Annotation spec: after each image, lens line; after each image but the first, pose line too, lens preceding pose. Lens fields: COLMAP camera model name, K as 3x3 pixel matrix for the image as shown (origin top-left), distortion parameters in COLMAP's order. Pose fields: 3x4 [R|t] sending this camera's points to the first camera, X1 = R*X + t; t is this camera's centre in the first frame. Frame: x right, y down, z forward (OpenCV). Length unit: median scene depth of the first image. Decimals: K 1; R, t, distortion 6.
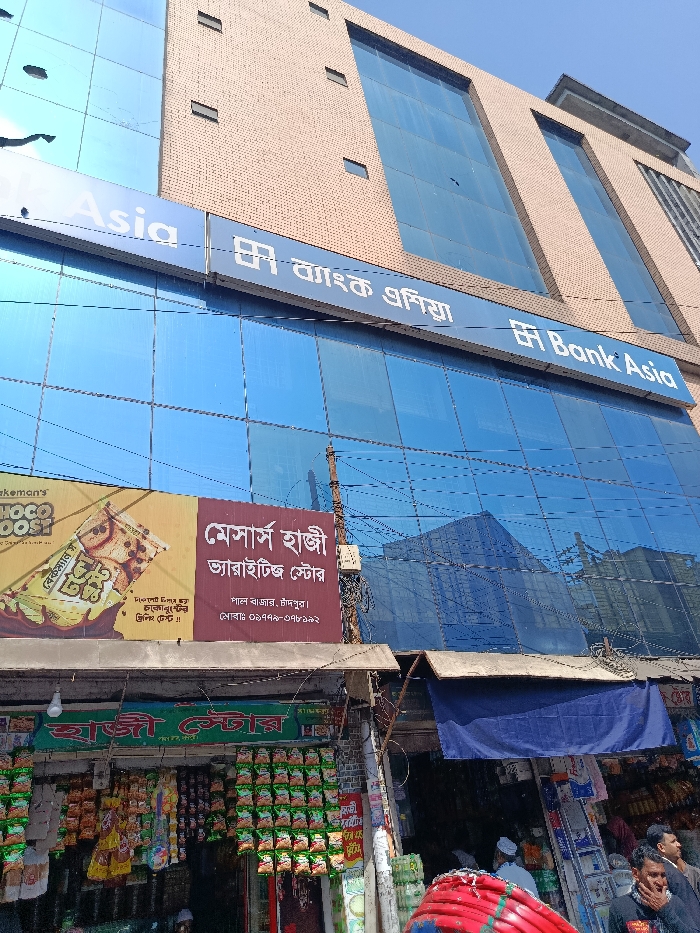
lens RADIAL K [[640.3, 0, 350.0], [0, 640.3, 466.5], [0, 0, 1]] dist [-0.049285, -0.002355]
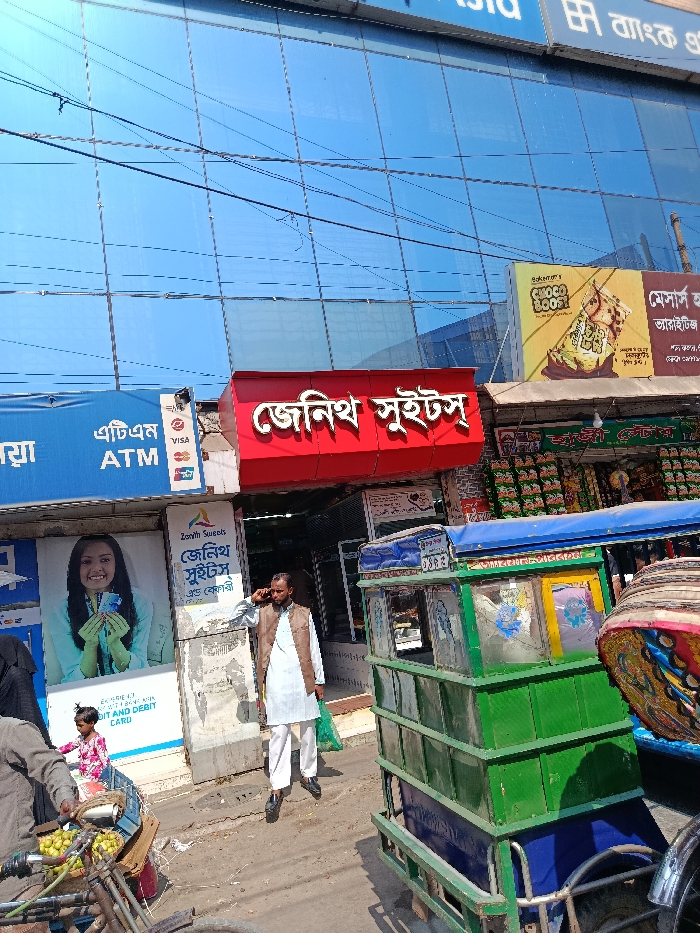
lens RADIAL K [[593.1, 0, 350.0], [0, 593.1, 466.5], [0, 0, 1]] dist [-0.003906, -0.000960]
pose [[0.990868, -0.016372, -0.133838, -0.751162], [0.067991, 0.917837, 0.391091, -0.111970], [0.116438, -0.396619, 0.910569, -0.386607]]
